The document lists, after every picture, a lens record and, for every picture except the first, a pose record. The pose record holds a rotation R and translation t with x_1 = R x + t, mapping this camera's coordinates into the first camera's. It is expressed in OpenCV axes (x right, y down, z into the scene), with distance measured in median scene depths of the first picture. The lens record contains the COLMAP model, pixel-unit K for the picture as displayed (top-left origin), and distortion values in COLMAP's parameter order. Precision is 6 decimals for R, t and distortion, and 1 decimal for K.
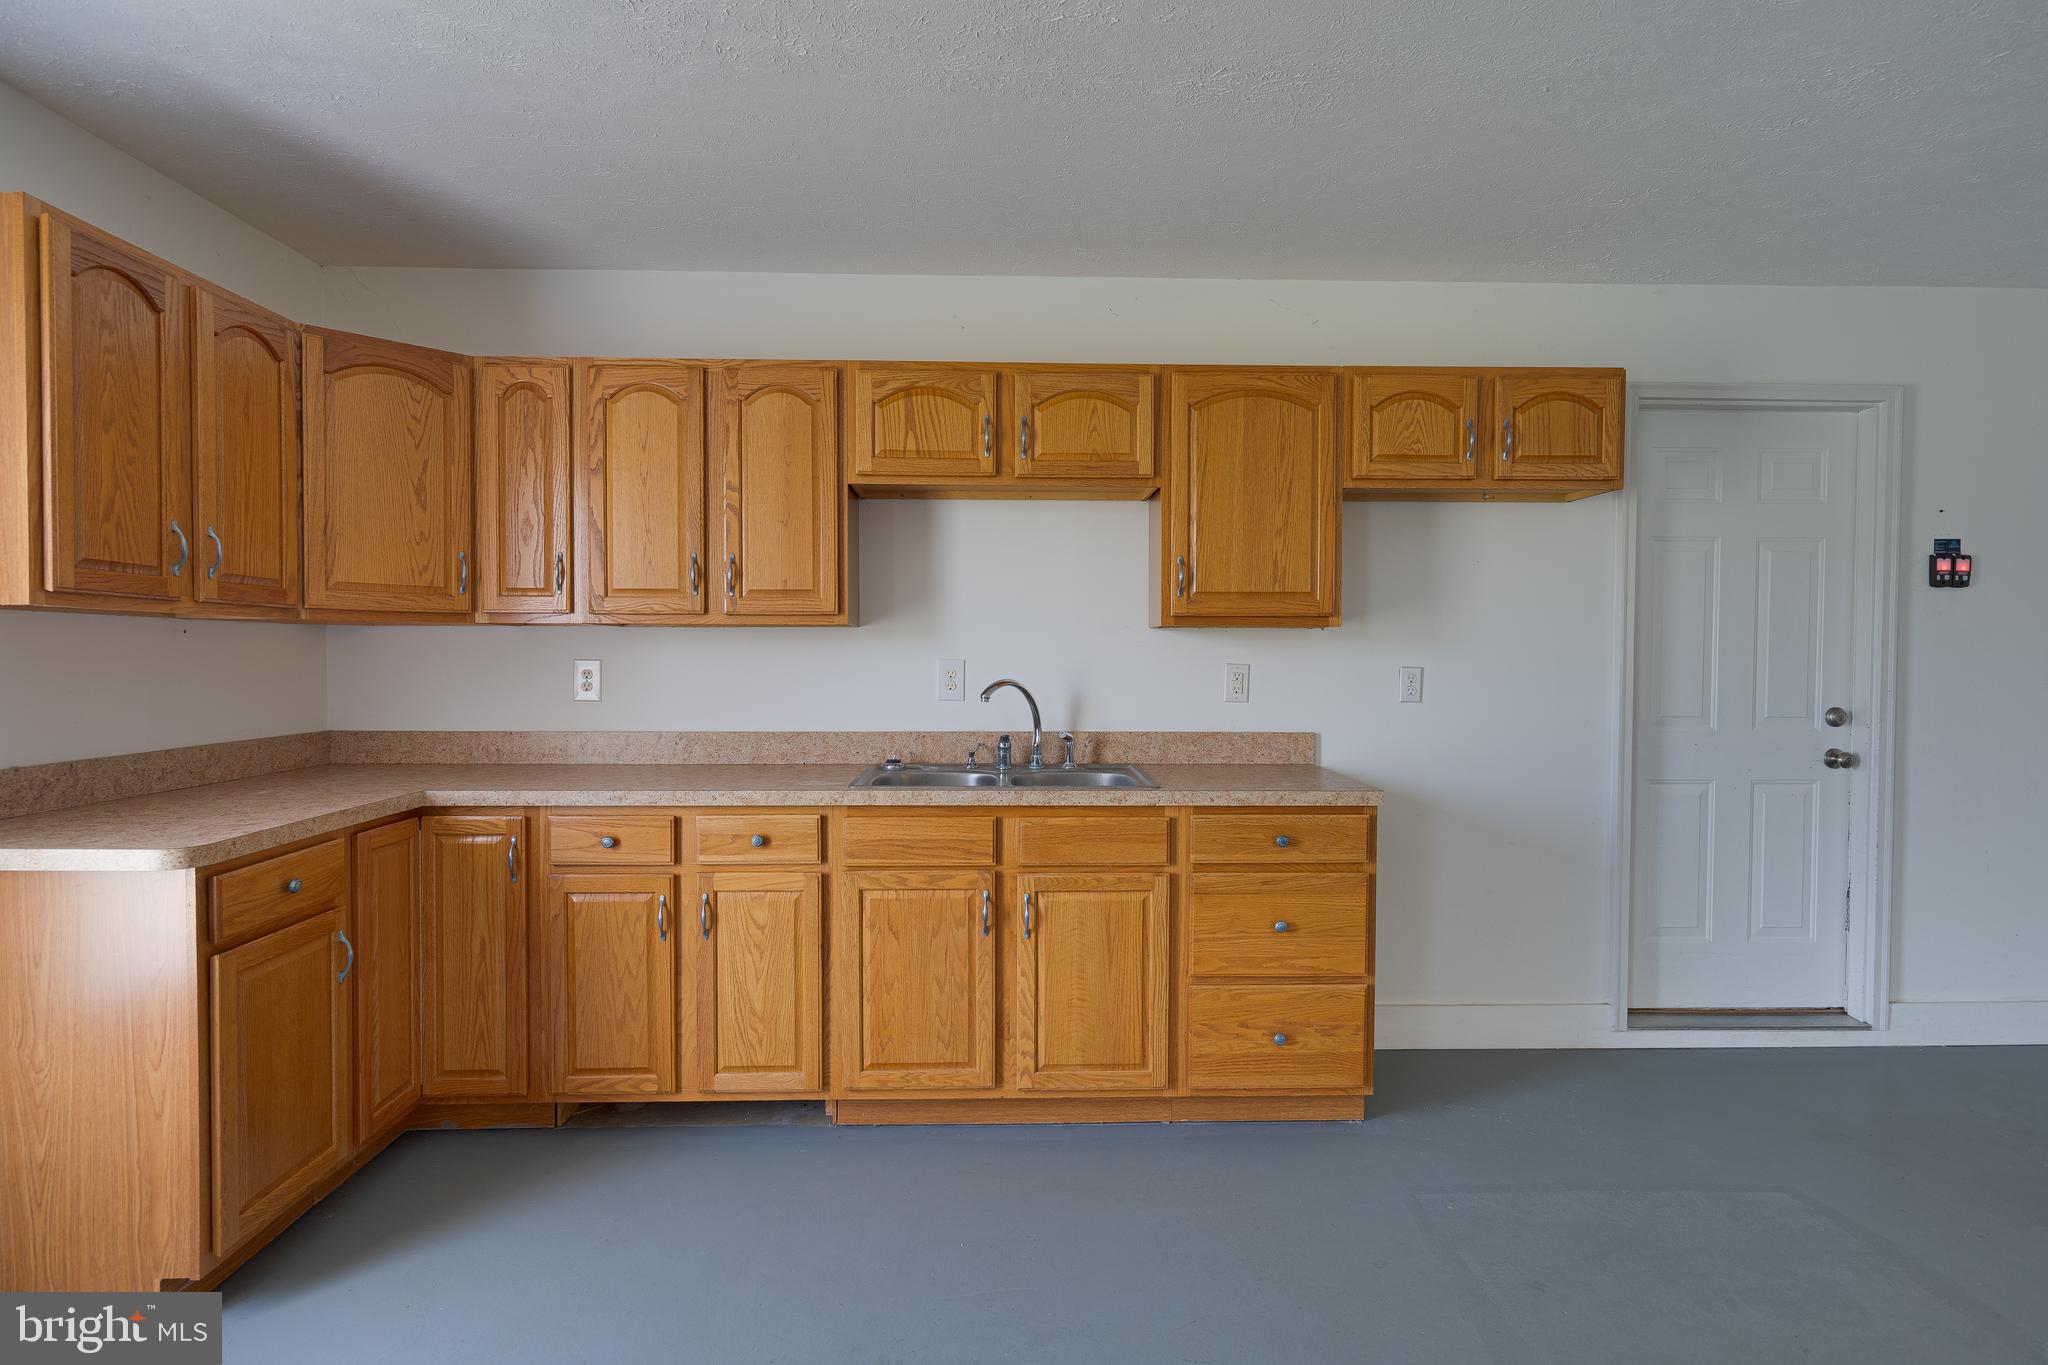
lens RADIAL K [[1055.3, 0, 1024.0], [0, 1055.3, 682.5], [0, 0, 1]] dist [-0.002428, 0.000147]
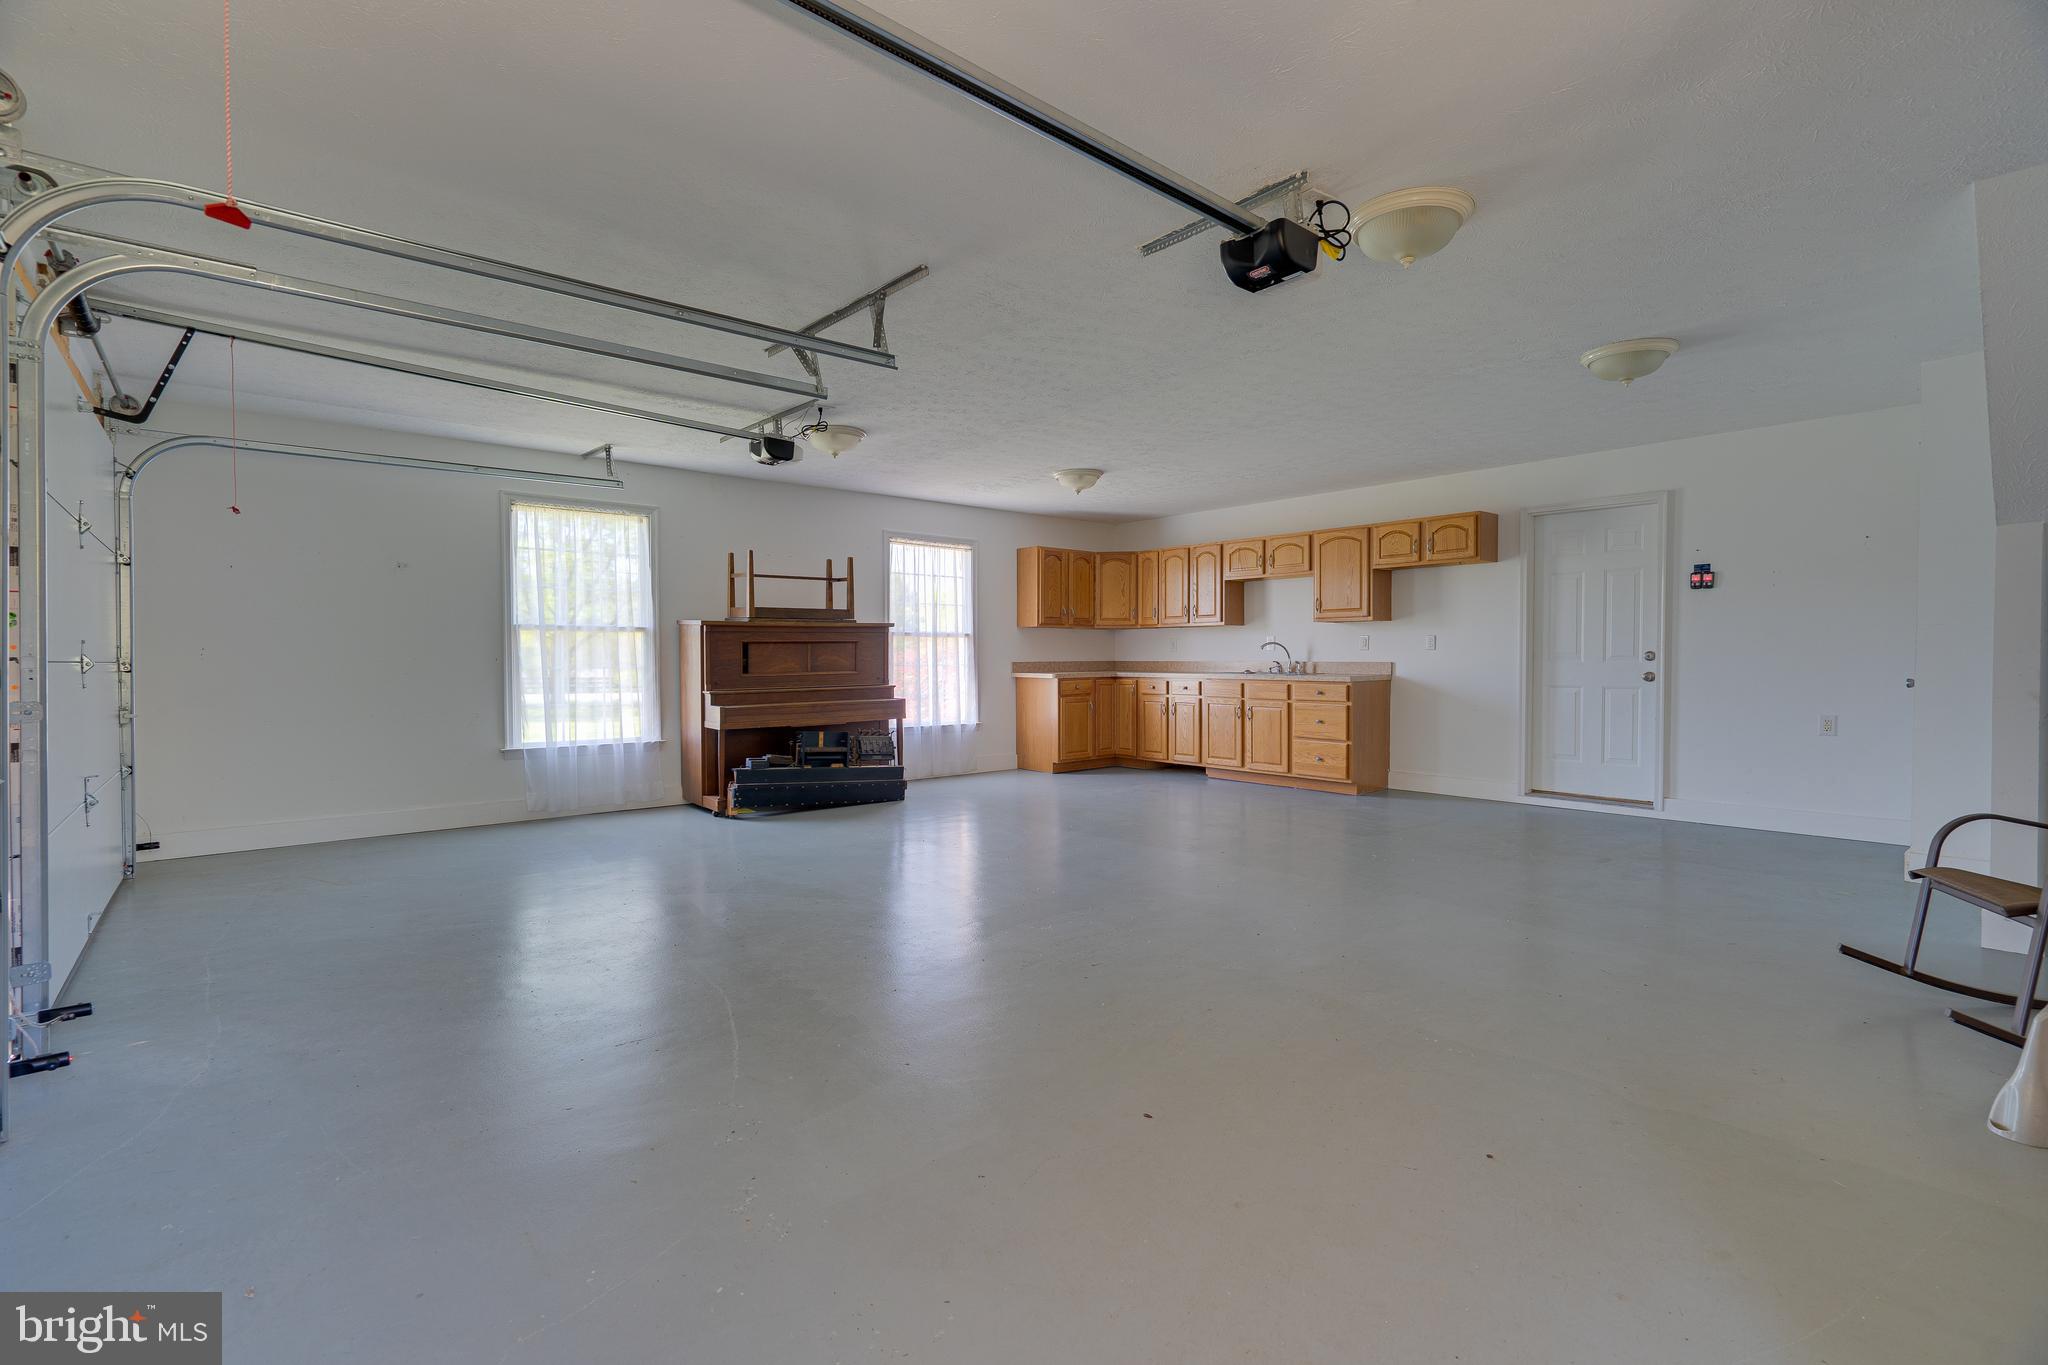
lens RADIAL K [[912.9, 0, 1024.0], [0, 912.9, 682.5], [0, 0, 1]] dist [0.000477, 0.000053]
pose [[0.627792, 0.019161, -0.778145, 1.586234], [-0.016556, 0.999800, 0.011262, 0.095983], [0.778205, 0.005813, 0.627984, -1.175200]]
